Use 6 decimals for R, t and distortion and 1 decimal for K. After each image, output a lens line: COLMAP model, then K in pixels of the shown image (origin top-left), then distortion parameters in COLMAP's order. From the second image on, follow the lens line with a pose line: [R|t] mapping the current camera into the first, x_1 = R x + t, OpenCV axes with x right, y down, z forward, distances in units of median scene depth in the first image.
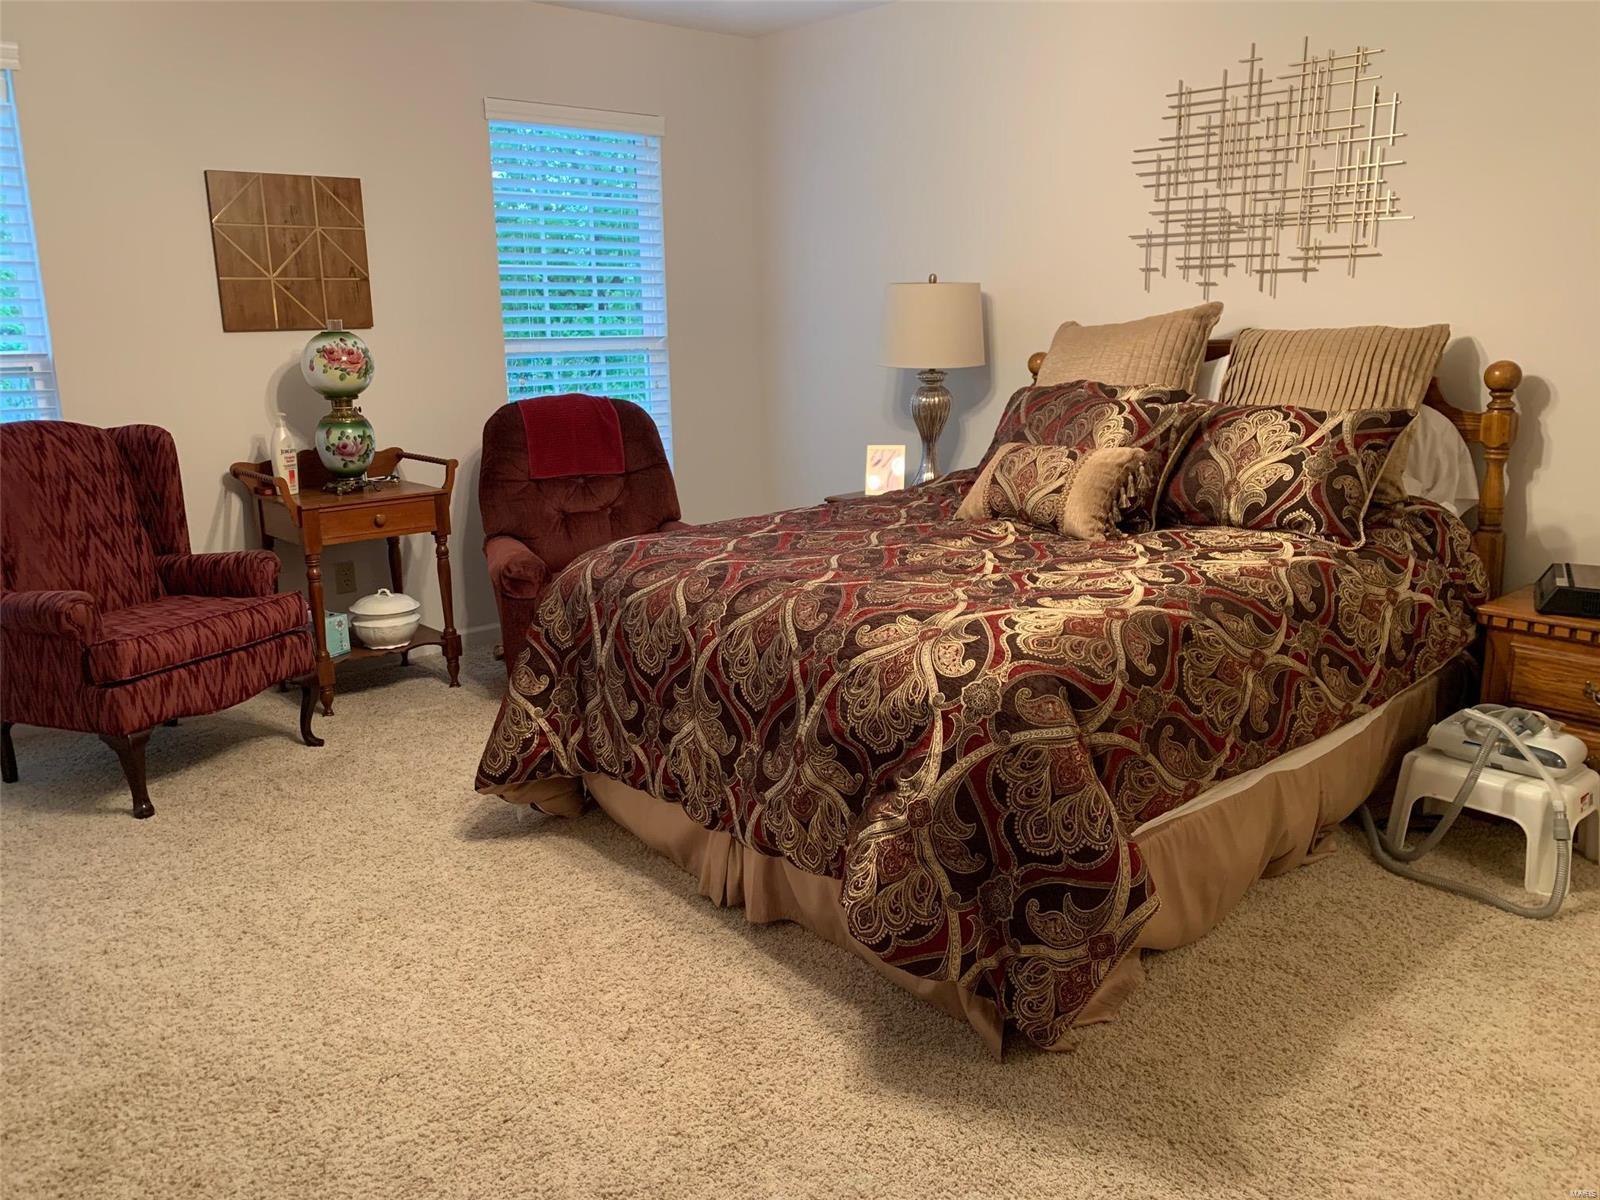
lens RADIAL K [[1221.7, 0, 798.0], [0, 1221.7, 584.2], [0, 0, 1]] dist [0.076315, -0.113293]
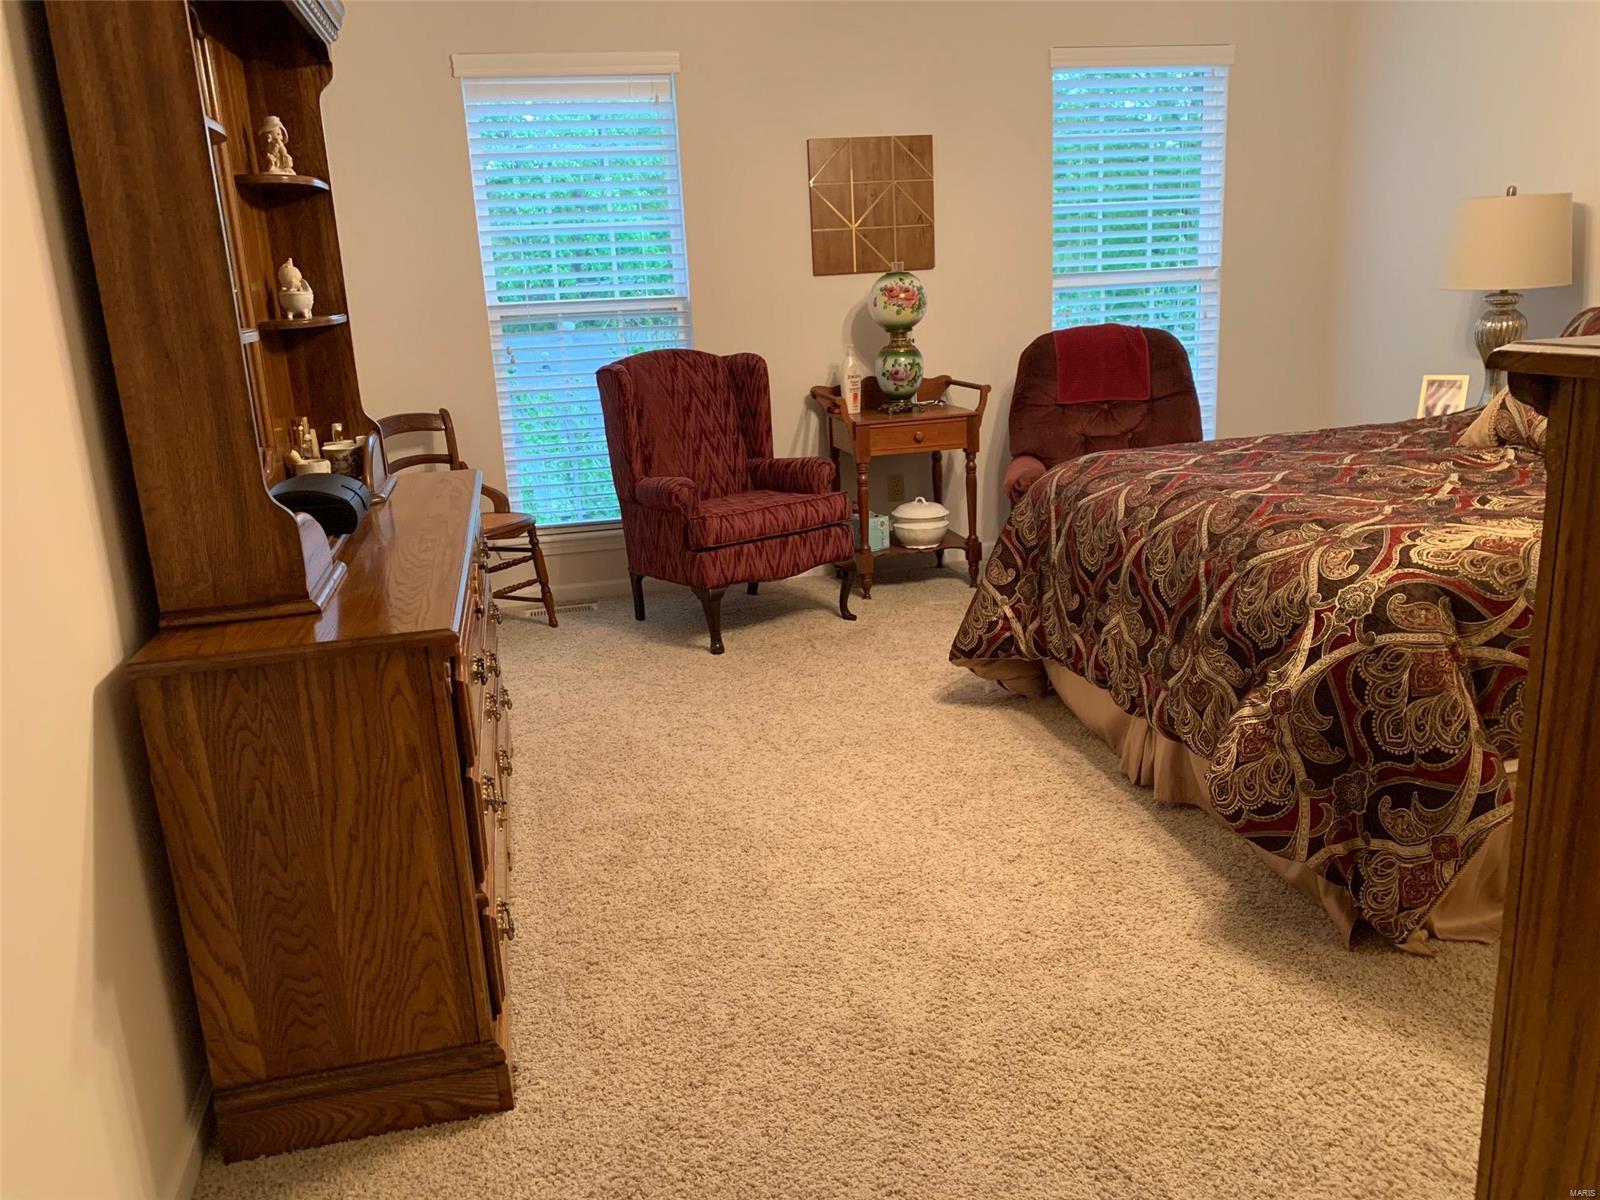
lens RADIAL K [[1201.8, 0, 800.0], [0, 1201.8, 600.0], [0, 0, 1]] dist [0.075680, -0.113379]
pose [[0.881316, 0.094732, -0.462934, 0.152249], [-0.066768, 0.994834, 0.076468, 0.032812], [0.467787, -0.036483, 0.883088, -0.092365]]
